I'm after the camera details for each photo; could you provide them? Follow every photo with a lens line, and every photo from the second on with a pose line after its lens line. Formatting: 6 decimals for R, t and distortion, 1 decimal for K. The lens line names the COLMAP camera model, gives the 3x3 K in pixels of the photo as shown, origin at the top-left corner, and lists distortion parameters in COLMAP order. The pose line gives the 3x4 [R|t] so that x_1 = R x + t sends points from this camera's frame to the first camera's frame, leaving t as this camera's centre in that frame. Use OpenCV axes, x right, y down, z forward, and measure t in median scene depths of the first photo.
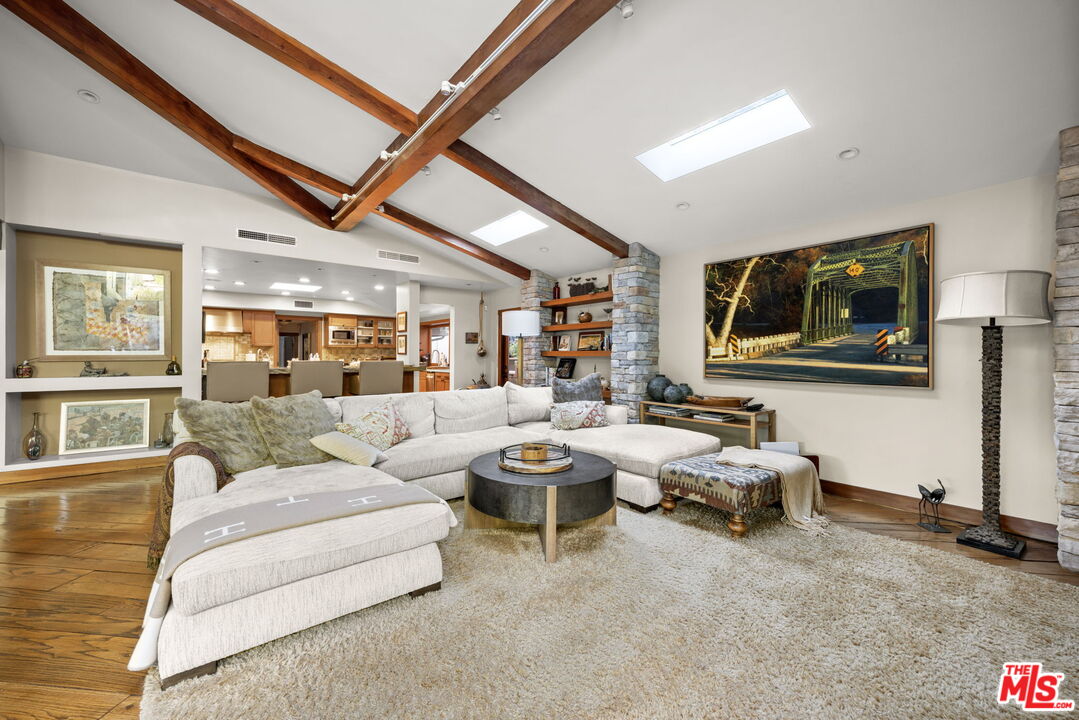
lens RADIAL K [[444.2, 0, 542.5], [0, 444.2, 358.9], [0, 0, 1]] dist [-0.001359, 0.000152]
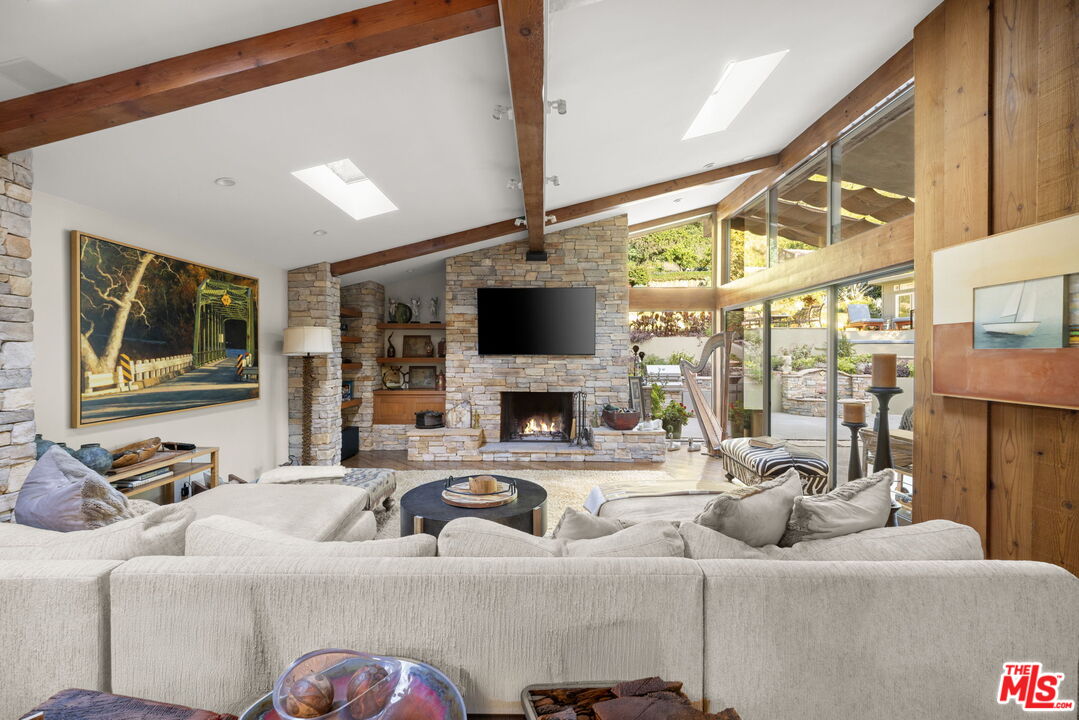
lens RADIAL K [[471.8, 0, 536.8], [0, 471.8, 359.4], [0, 0, 1]] dist [-0.013455, -0.000267]
pose [[-0.784610, -0.009906, 0.619910, -0.555318], [0.001709, 0.999834, 0.018141, -0.062757], [-0.619987, 0.015293, -0.784463, 1.259008]]
